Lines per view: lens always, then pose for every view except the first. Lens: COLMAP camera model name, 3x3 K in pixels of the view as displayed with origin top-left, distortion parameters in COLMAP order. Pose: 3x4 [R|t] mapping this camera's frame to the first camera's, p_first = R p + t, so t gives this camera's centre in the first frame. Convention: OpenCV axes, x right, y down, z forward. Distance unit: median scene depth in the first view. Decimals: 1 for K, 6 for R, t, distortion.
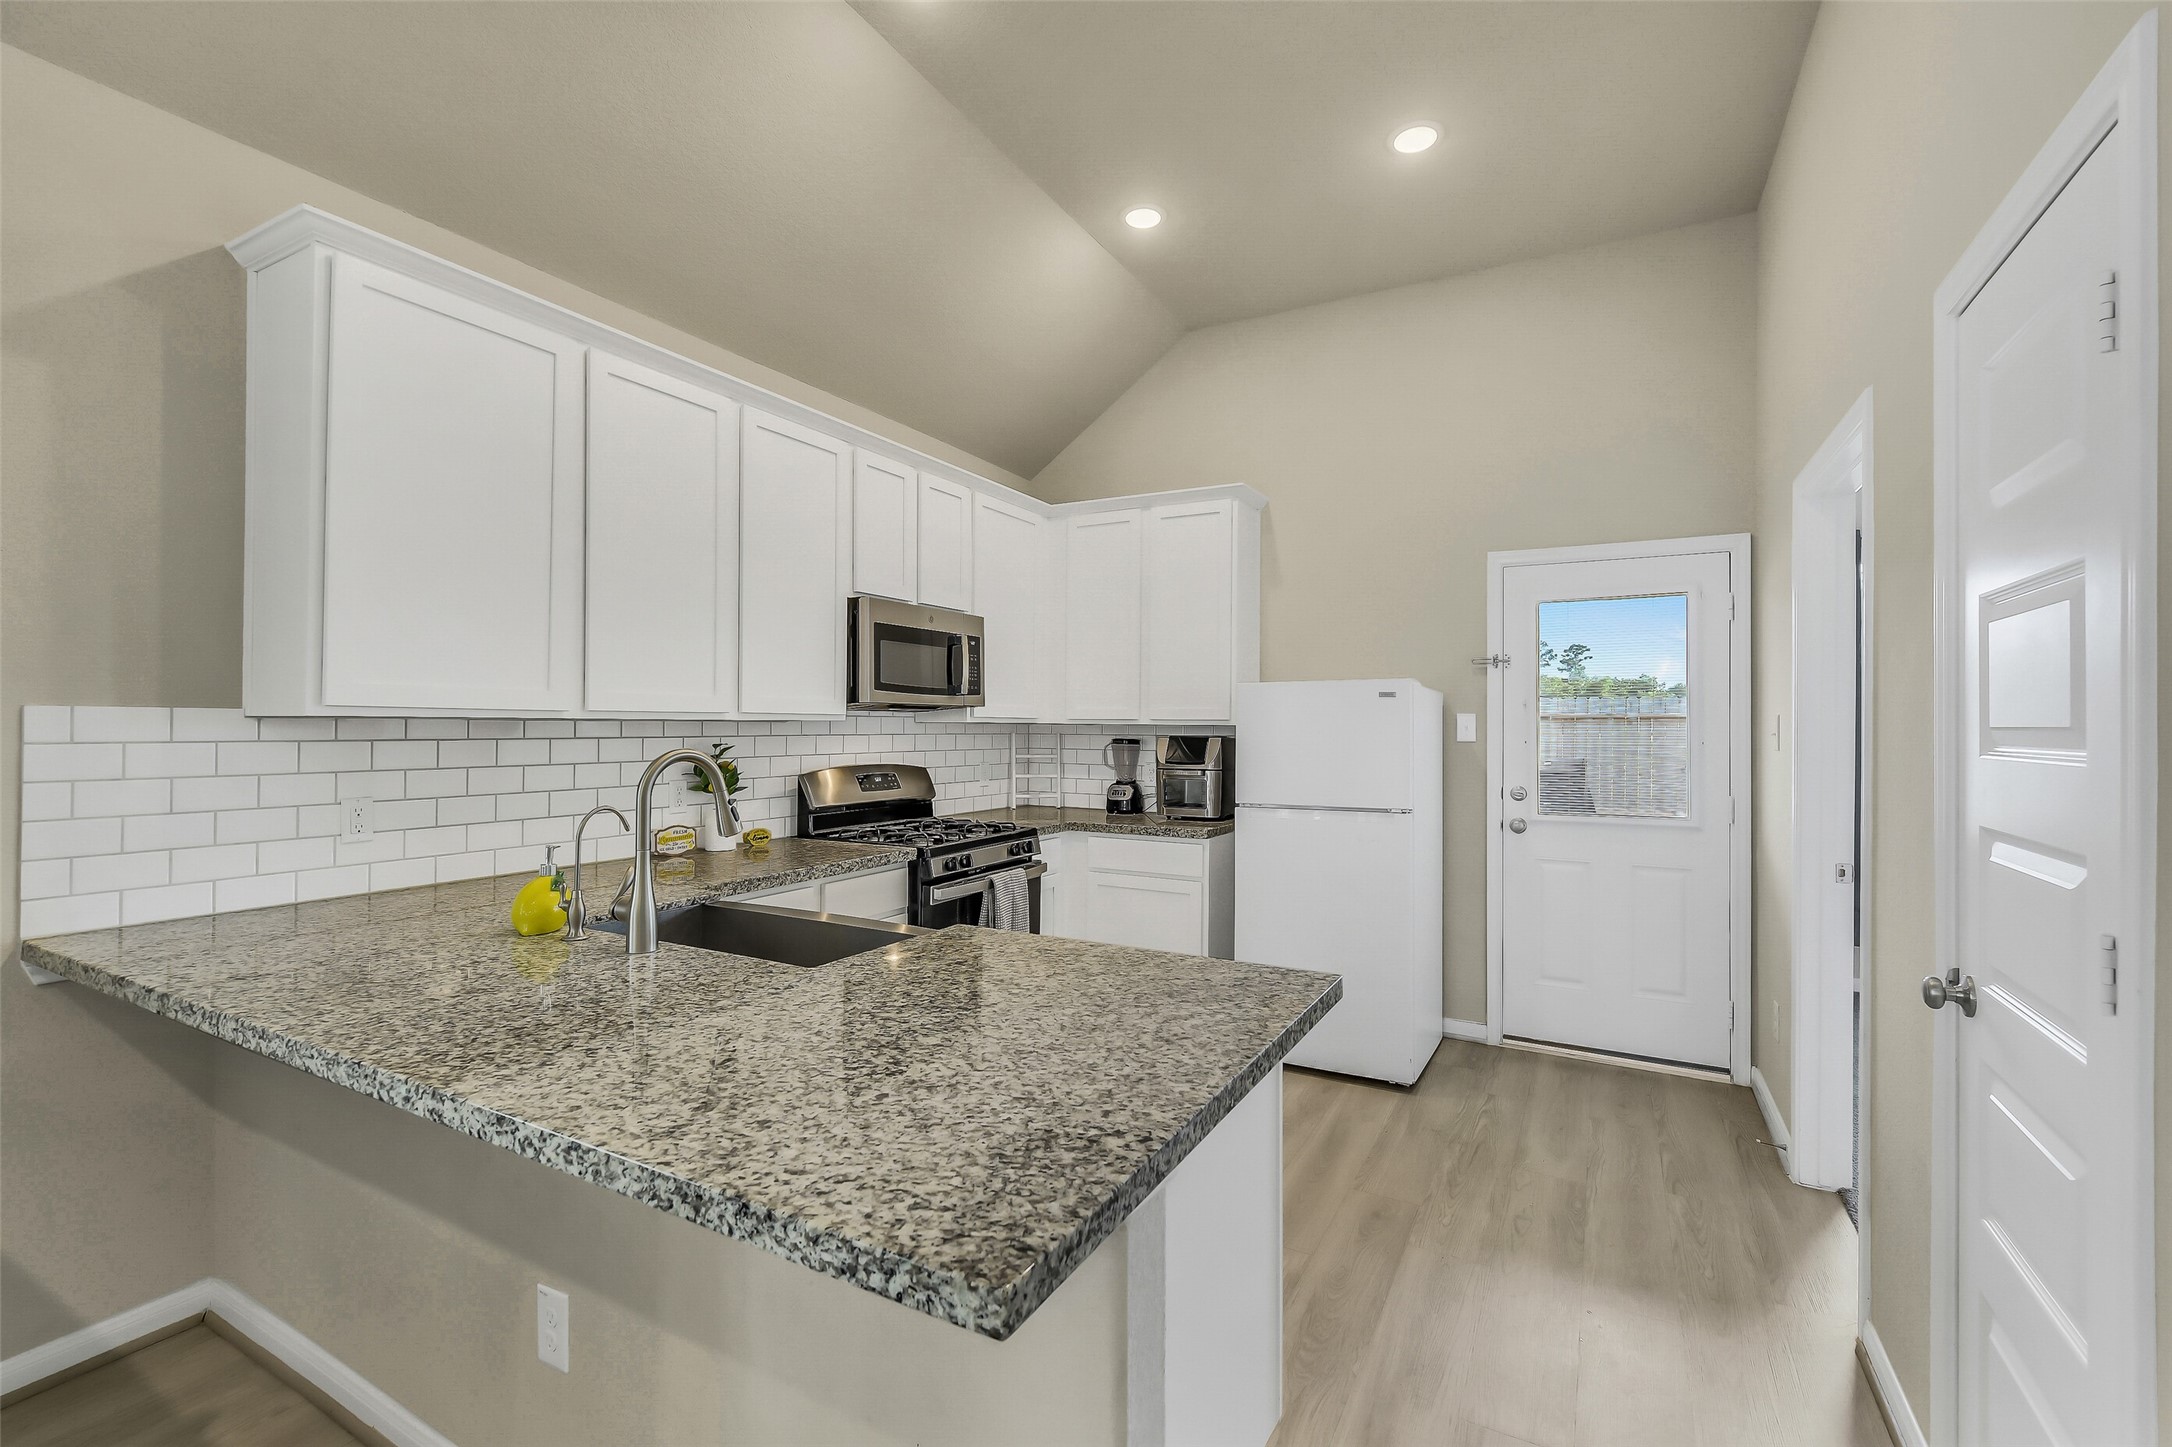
lens RADIAL K [[938.0, 0, 1087.1], [0, 938.0, 716.8], [0, 0, 1]] dist [0.001662, -0.002814]
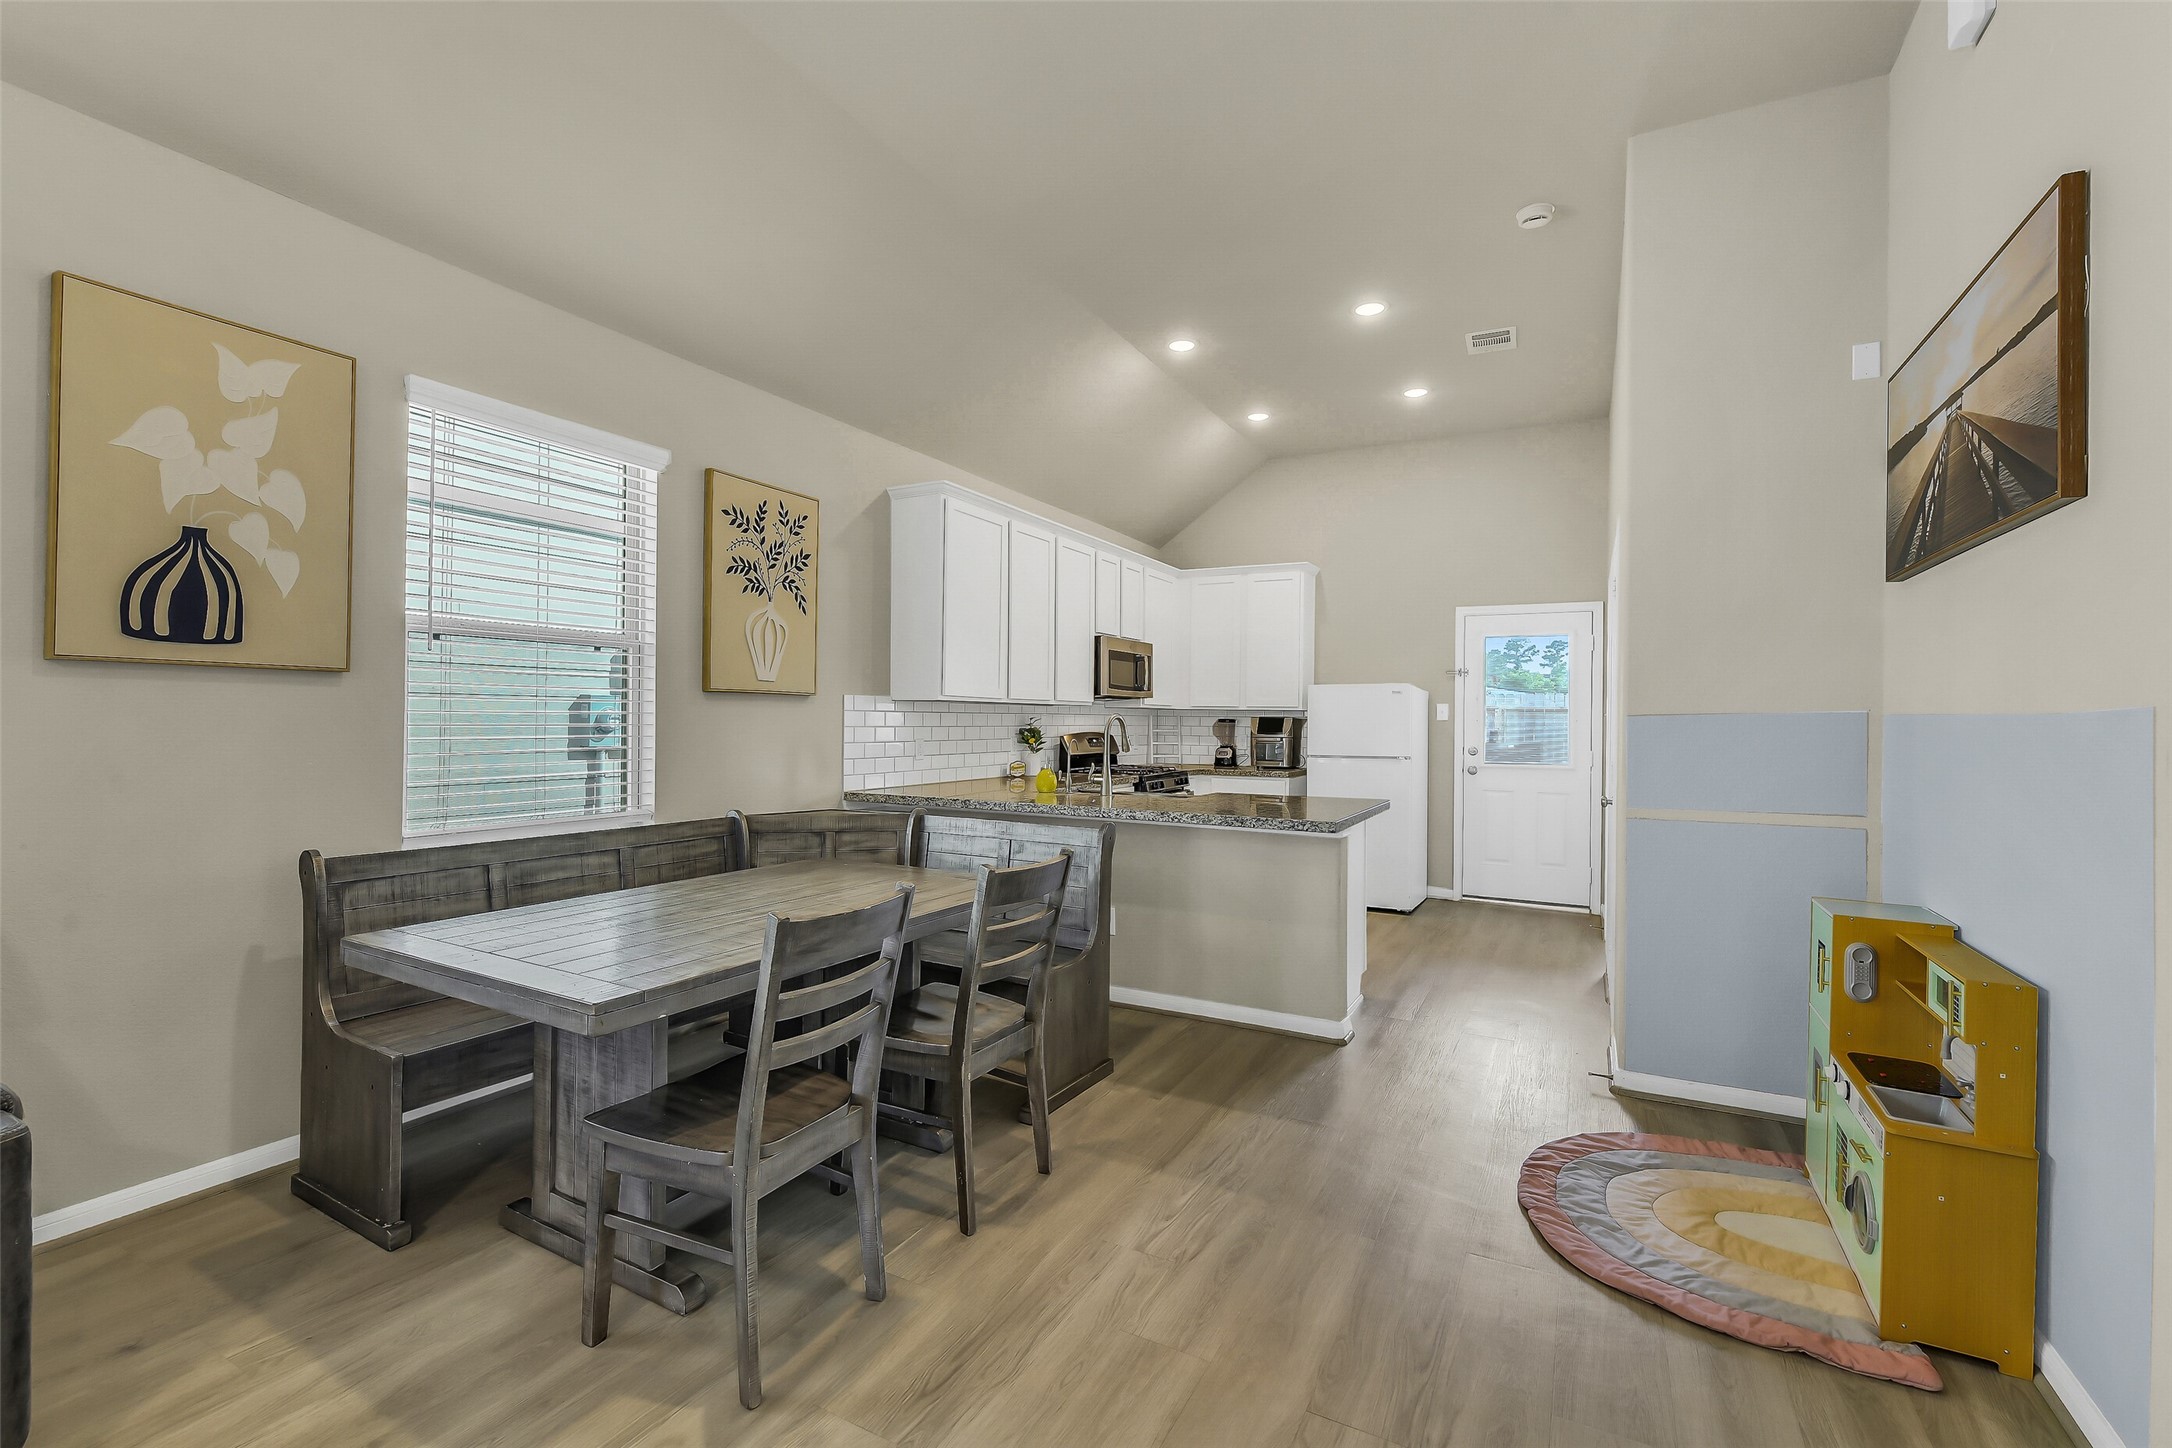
lens RADIAL K [[938.0, 0, 1087.1], [0, 938.0, 717.3], [0, 0, 1]] dist [0.001662, -0.002814]
pose [[0.999843, 0.004340, 0.017161, -0.258801], [-0.004463, 0.999964, 0.007152, 0.012133], [-0.017129, -0.007227, 0.999827, -0.664547]]
